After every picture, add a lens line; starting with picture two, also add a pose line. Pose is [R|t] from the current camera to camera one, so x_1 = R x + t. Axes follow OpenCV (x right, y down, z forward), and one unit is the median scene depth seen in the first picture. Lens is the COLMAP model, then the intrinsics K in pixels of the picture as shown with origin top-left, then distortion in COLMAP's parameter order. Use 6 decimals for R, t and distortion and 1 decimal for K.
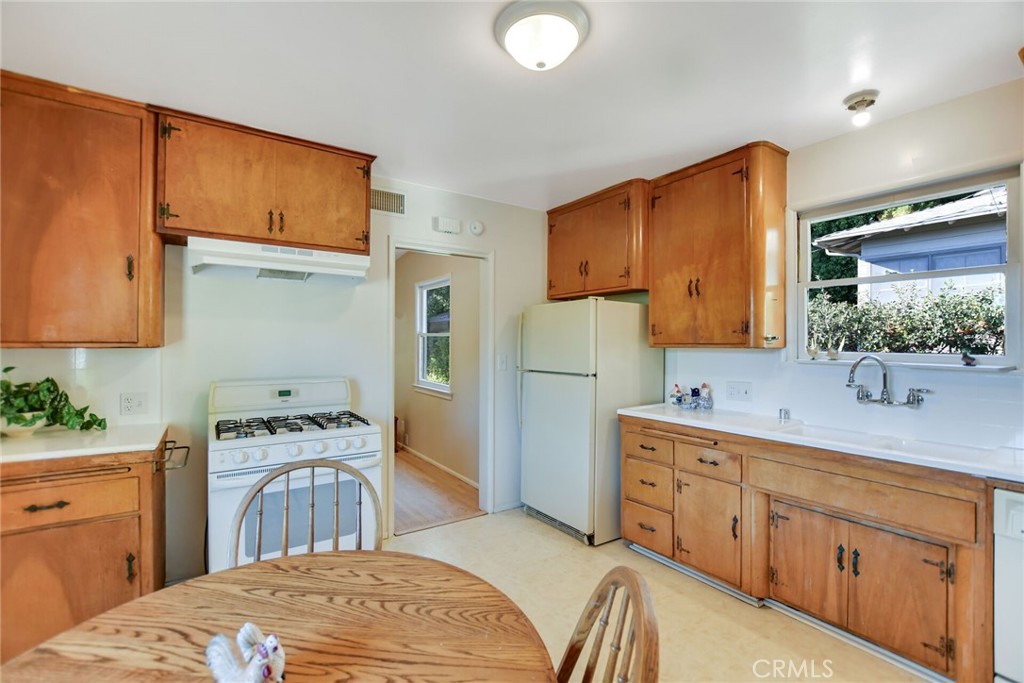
lens RADIAL K [[452.9, 0, 508.1], [0, 452.9, 340.4], [0, 0, 1]] dist [-0.017940, -0.000123]
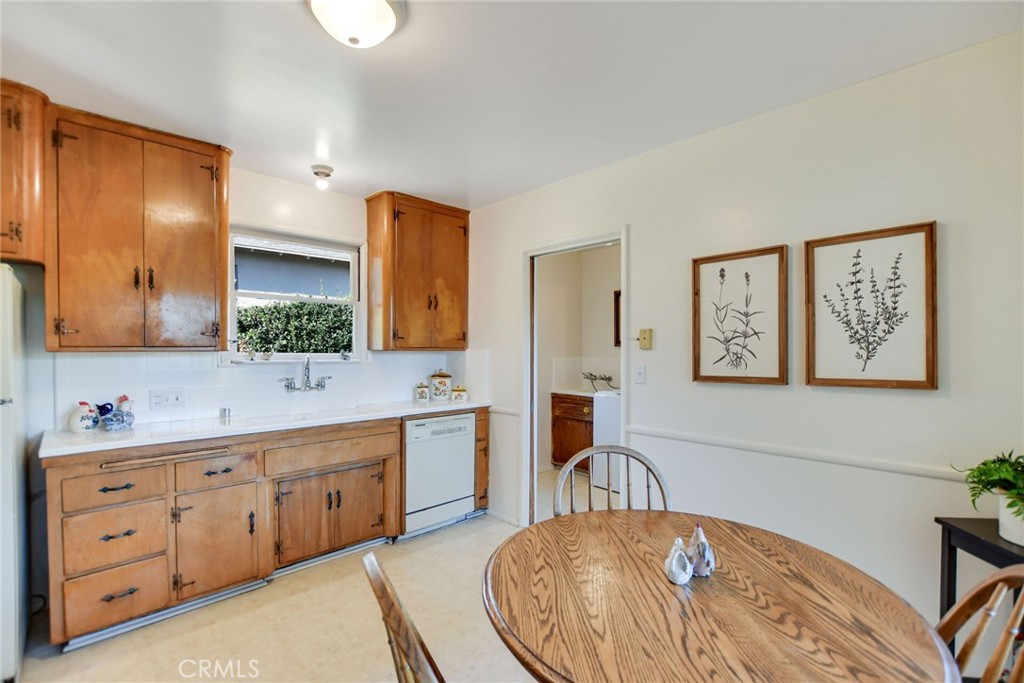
lens RADIAL K [[455.3, 0, 512.9], [0, 455.3, 353.2], [0, 0, 1]] dist [-0.016114, -0.000136]
pose [[-0.181240, -0.017892, 0.983276, -0.664972], [-0.008896, 0.999823, 0.016553, -0.000277], [-0.983399, -0.005747, -0.181367, 0.632365]]
